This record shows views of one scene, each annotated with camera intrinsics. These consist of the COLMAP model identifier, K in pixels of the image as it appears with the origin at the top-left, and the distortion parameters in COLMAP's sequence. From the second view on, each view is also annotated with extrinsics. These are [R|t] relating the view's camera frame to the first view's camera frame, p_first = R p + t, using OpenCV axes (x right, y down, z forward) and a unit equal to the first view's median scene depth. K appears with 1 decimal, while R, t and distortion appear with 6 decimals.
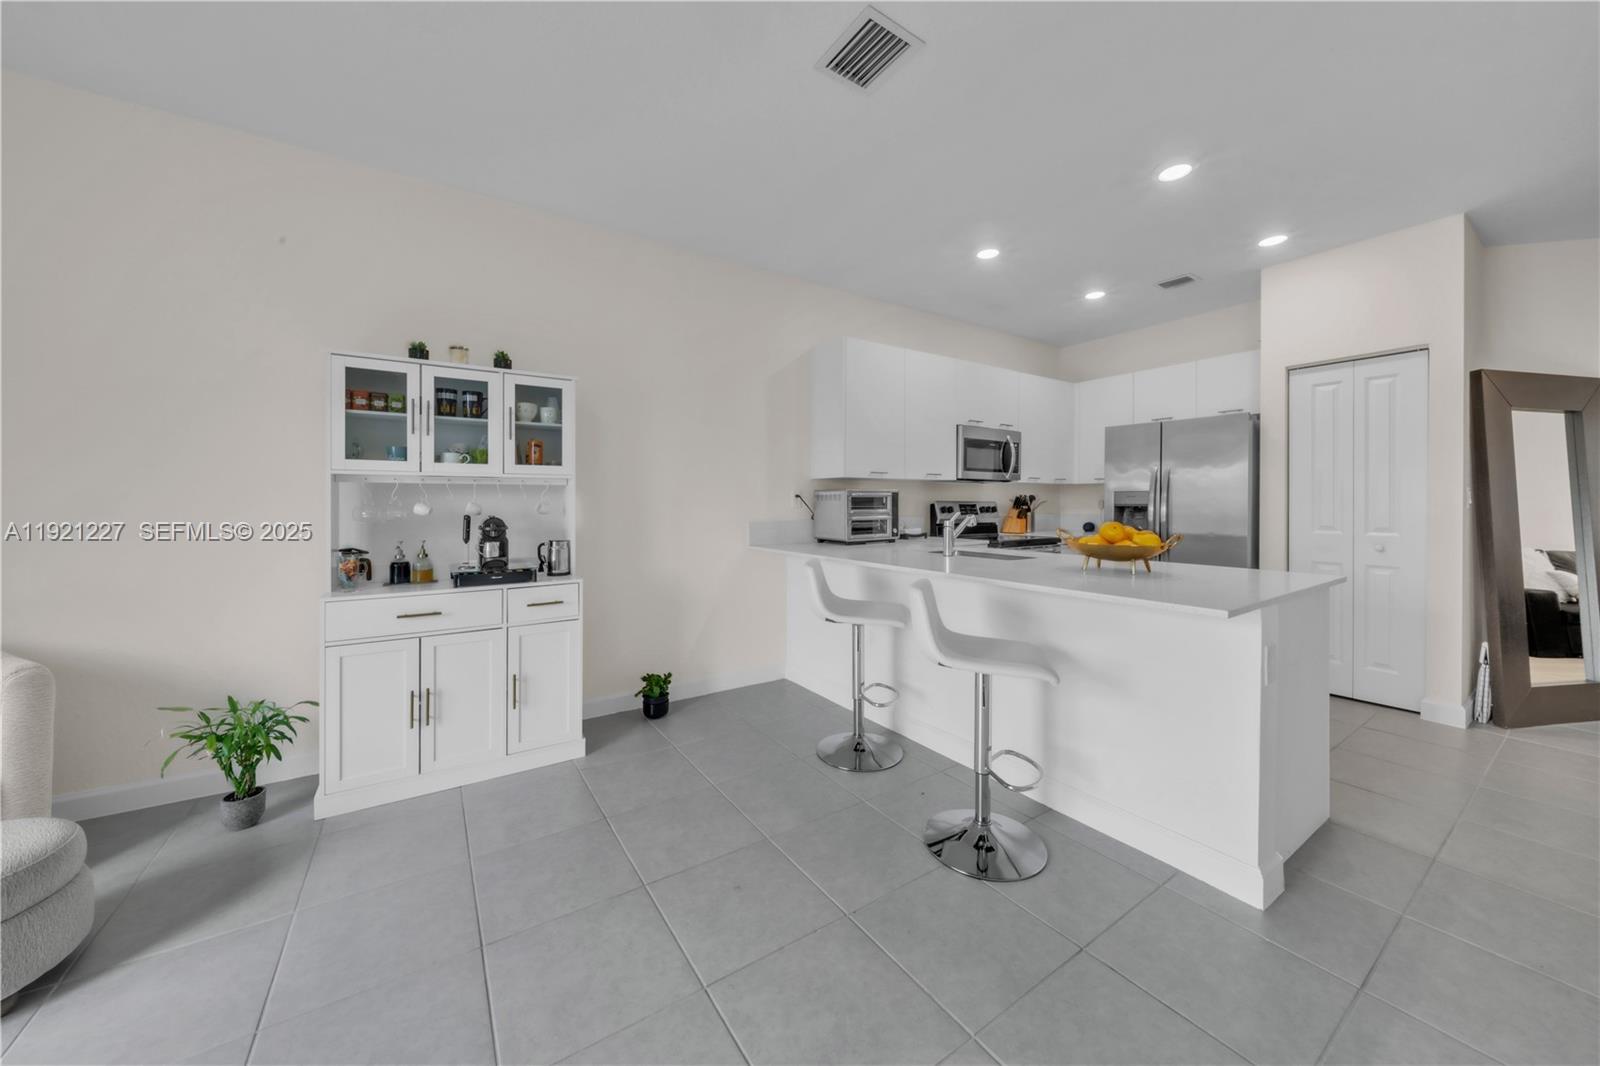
lens RADIAL K [[555.3, 0, 793.9], [0, 555.3, 506.4], [0, 0, 1]] dist [-0.005657, 0.000177]
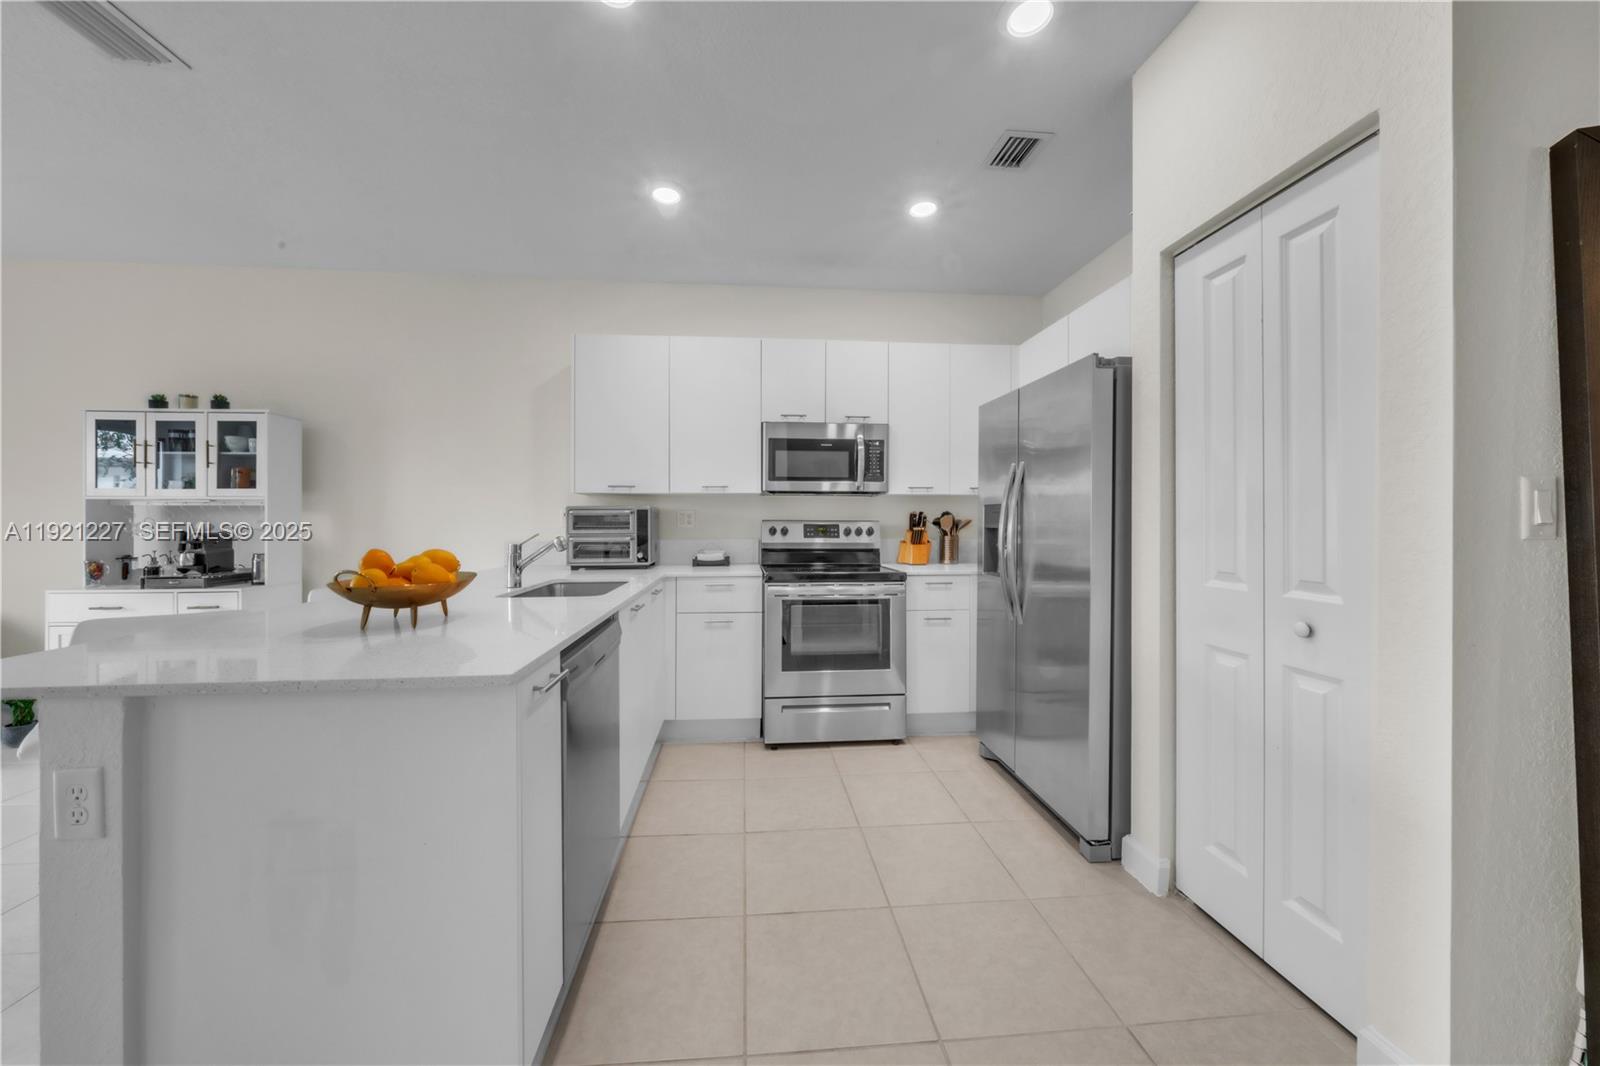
lens RADIAL K [[555.3, 0, 788.3], [0, 555.3, 522.5], [0, 0, 1]] dist [-0.005657, 0.000177]
pose [[0.880236, 0.001881, -0.474532, 0.995464], [-0.005080, 0.999972, -0.005460, -0.002630], [0.474508, 0.007217, 0.880221, 0.475783]]
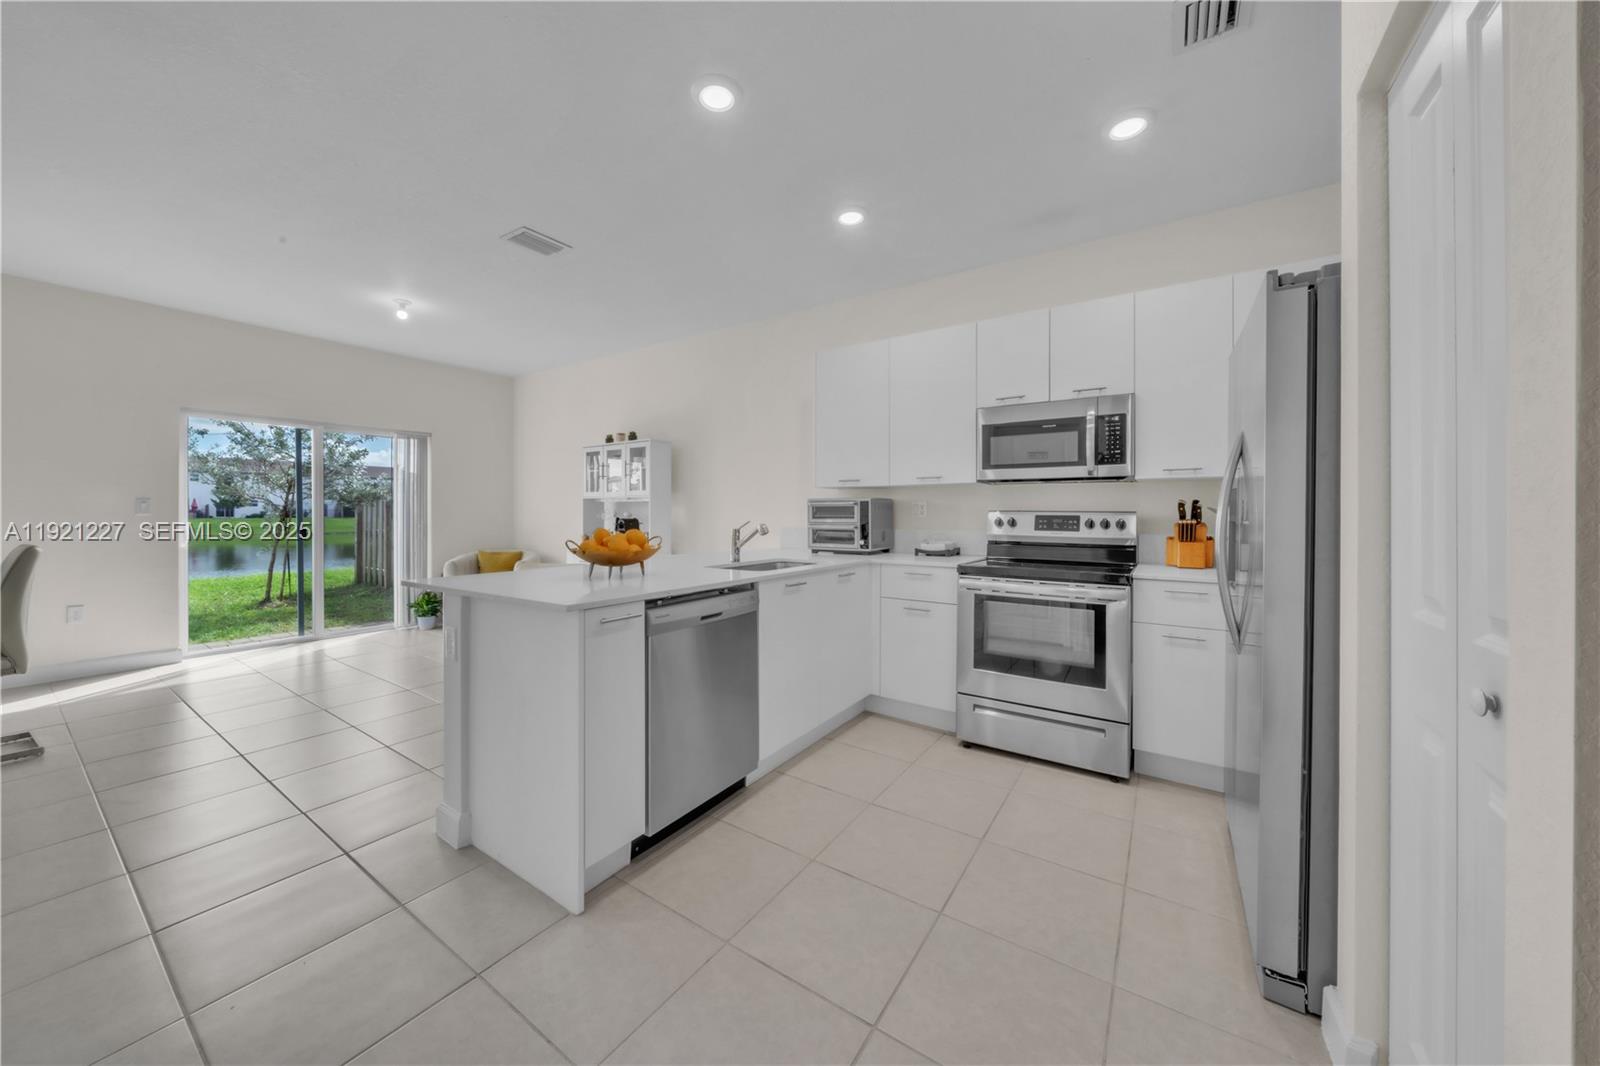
lens RADIAL K [[555.3, 0, 787.5], [0, 555.3, 512.1], [0, 0, 1]] dist [-0.005657, 0.000177]
pose [[0.383010, 0.001197, -0.923743, 1.271172], [-0.011363, 0.999930, -0.003416, -0.002561], [0.923674, 0.011805, 0.382997, 0.681467]]
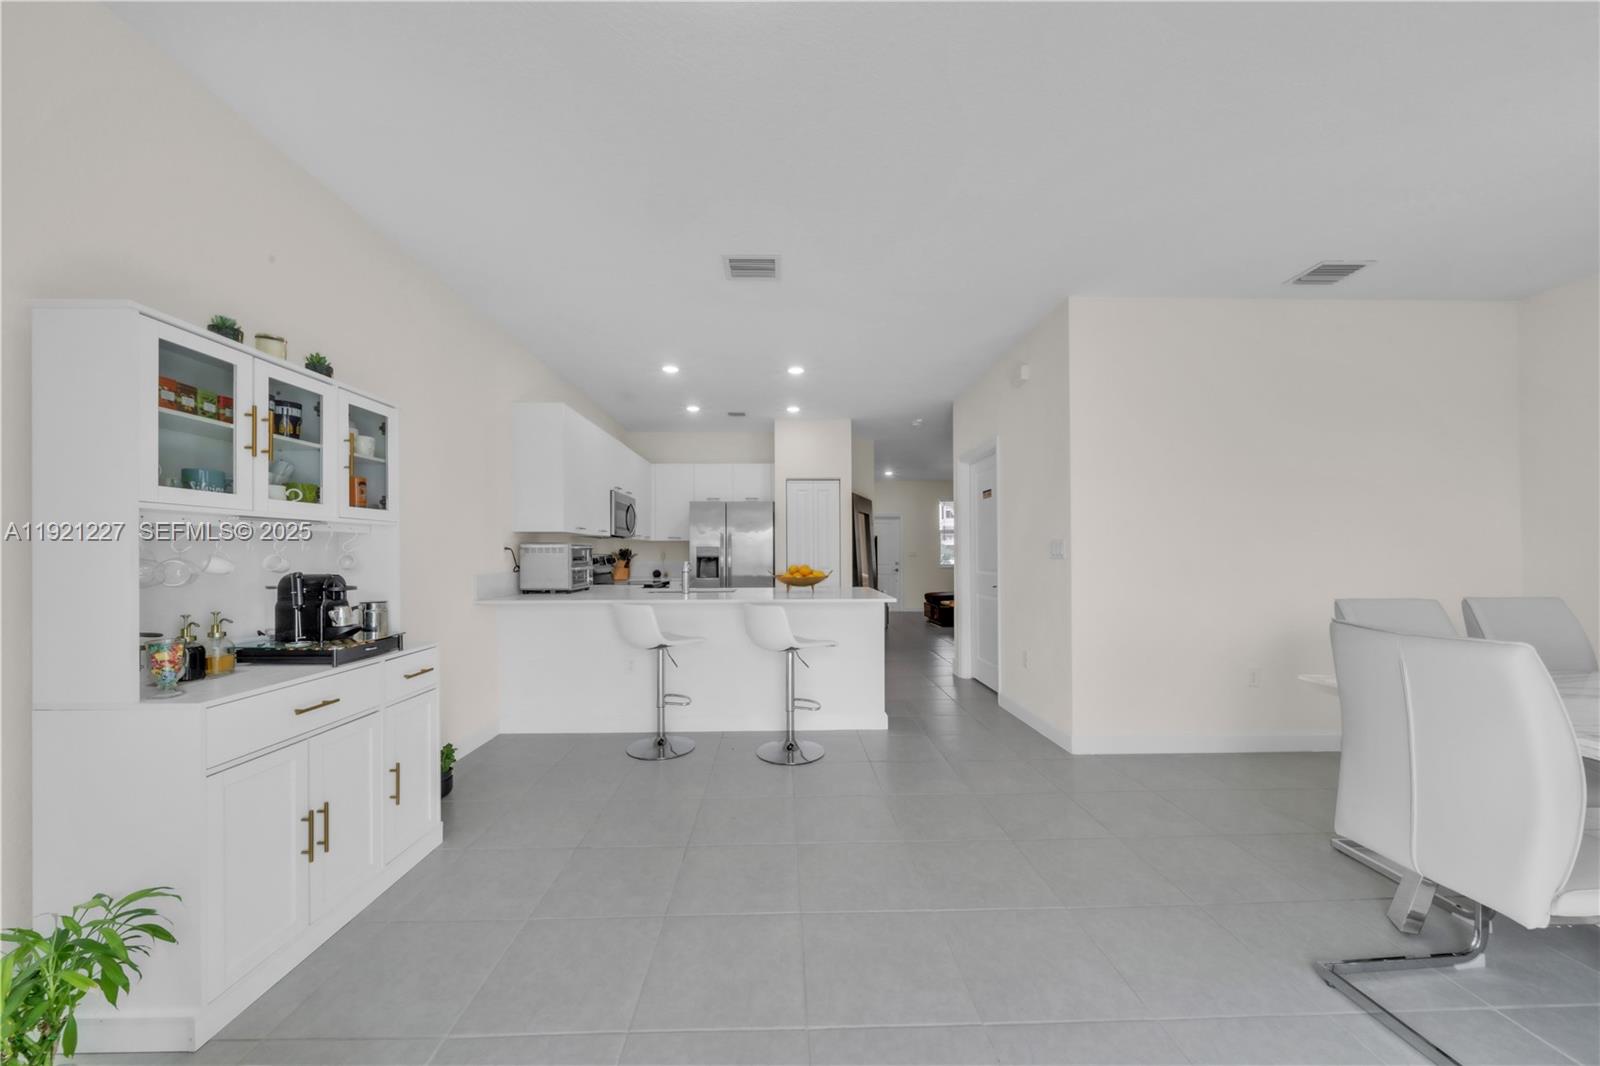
lens RADIAL K [[555.3, 0, 786.8], [0, 555.3, 551.2], [0, 0, 1]] dist [-0.005657, 0.000177]
pose [[0.538153, 0.002825, 0.842843, -0.727848], [0.010815, 0.999889, -0.010257, 0.001881], [-0.842778, 0.014635, 0.538063, 0.053481]]
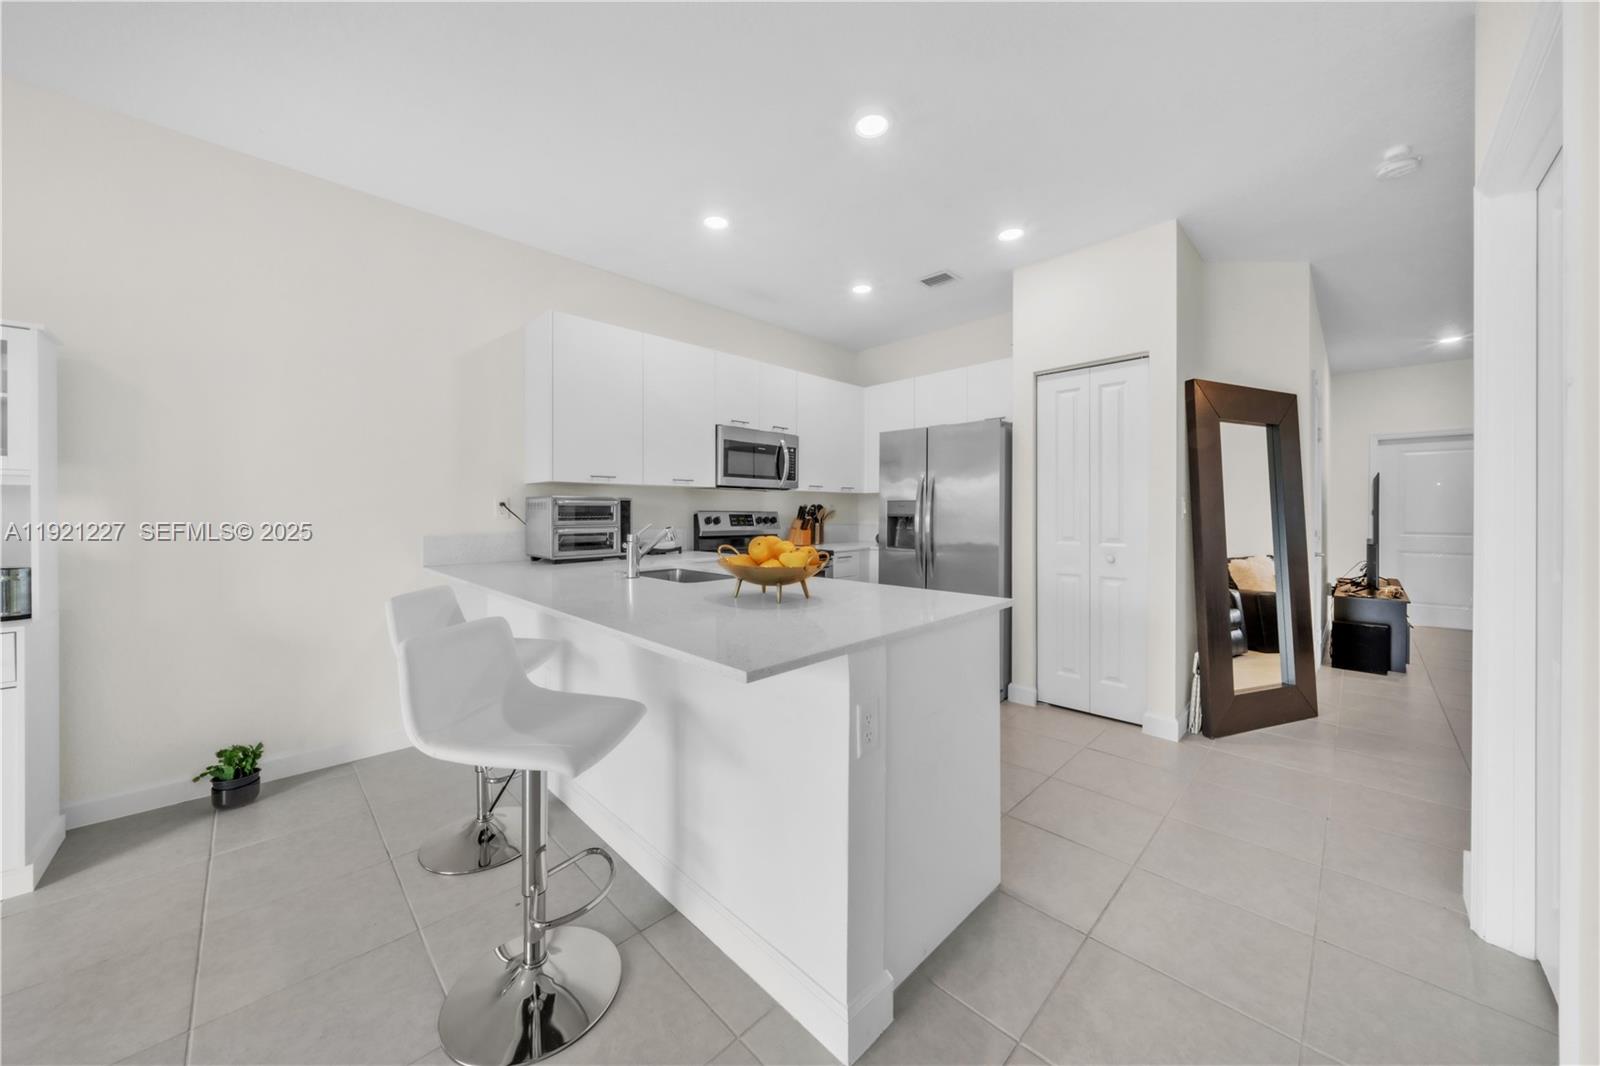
lens RADIAL K [[555.3, 0, 789.9], [0, 555.3, 514.1], [0, 0, 1]] dist [-0.005657, 0.000177]
pose [[0.981420, 0.000565, 0.191873, 0.342299], [0.000437, 0.999986, -0.005184, 0.000590], [-0.191873, 0.005172, 0.981406, 0.156897]]
